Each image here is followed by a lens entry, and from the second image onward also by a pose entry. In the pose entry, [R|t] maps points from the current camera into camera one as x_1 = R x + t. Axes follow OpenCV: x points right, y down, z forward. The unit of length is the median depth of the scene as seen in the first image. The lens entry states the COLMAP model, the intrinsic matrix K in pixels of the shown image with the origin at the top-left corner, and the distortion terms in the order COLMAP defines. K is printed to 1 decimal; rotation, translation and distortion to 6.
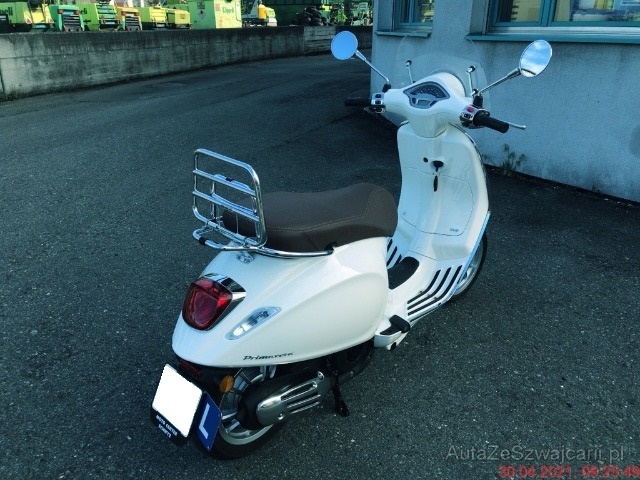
lens RADIAL K [[519.0, 0, 318.5], [0, 519.0, 240.1], [0, 0, 1]] dist [-0.000019, -0.002695]
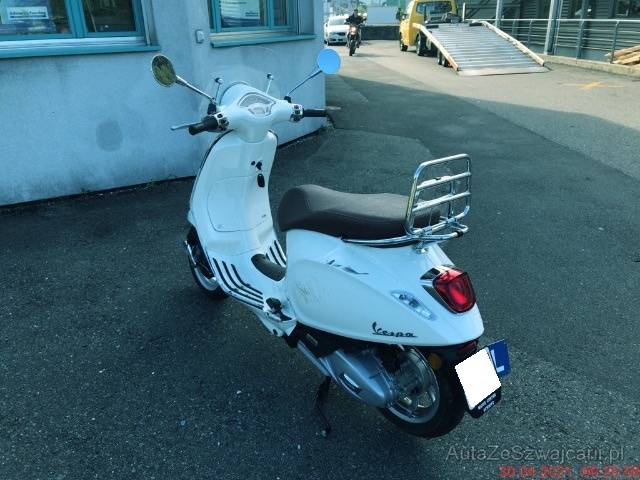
lens RADIAL K [[519.0, 0, 320.0], [0, 519.0, 239.3], [0, 0, 1]] dist [-0.000019, -0.002695]
pose [[0.086418, -0.384310, 0.919151, -0.466575], [0.399201, 0.858654, 0.321483, -0.170471], [-0.912782, 0.339144, 0.227620, 0.367392]]
